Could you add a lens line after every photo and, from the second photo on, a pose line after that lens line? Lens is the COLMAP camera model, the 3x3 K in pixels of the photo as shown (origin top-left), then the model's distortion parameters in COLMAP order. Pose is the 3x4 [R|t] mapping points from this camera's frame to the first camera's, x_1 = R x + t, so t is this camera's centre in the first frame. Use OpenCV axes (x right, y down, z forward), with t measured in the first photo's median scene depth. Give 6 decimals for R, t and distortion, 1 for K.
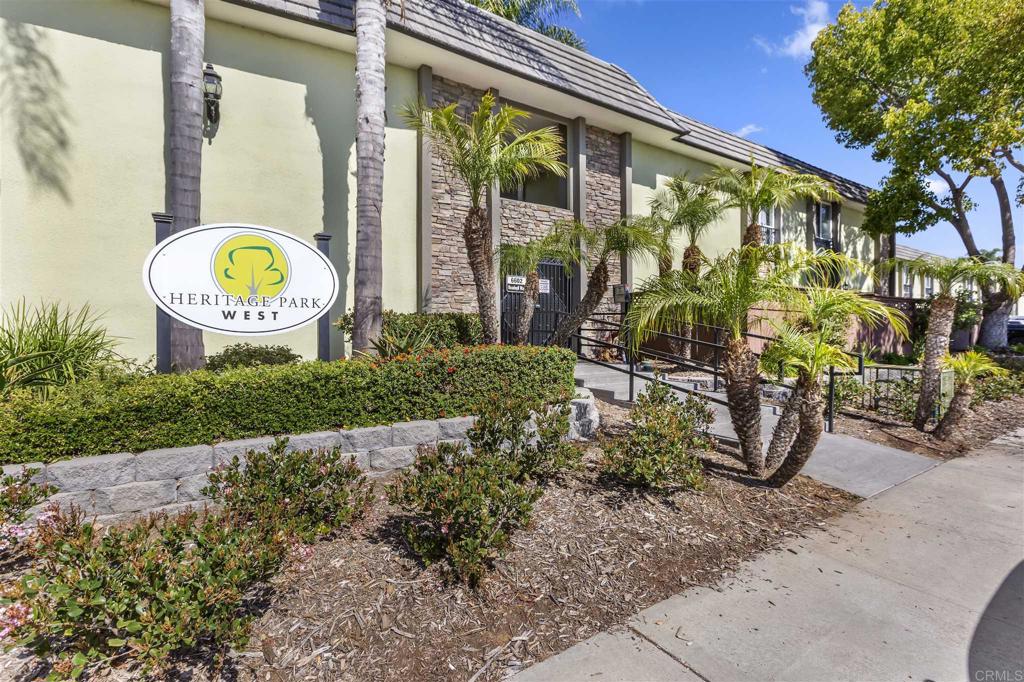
lens RADIAL K [[466.7, 0, 513.1], [0, 466.7, 332.7], [0, 0, 1]] dist [-0.001933, -0.000306]
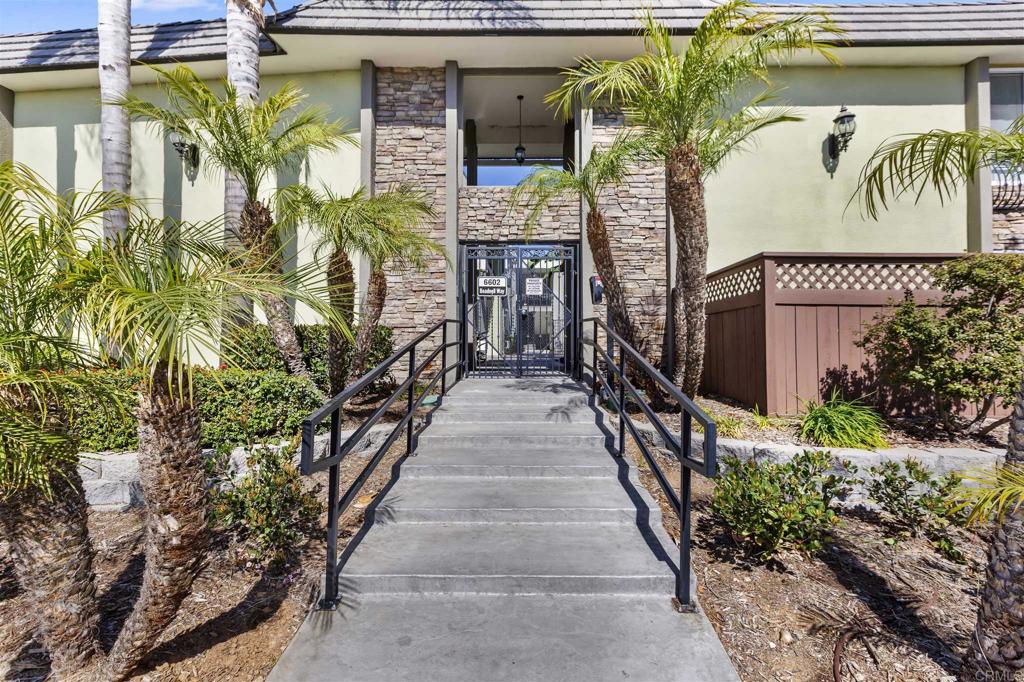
lens RADIAL K [[466.7, 0, 513.1], [0, 466.7, 332.7], [0, 0, 1]] dist [-0.001933, -0.000306]
pose [[0.830728, -0.005552, -0.556652, 0.504294], [-0.002375, 0.999906, -0.013517, -0.011294], [0.556674, 0.012551, 0.830636, 0.340261]]
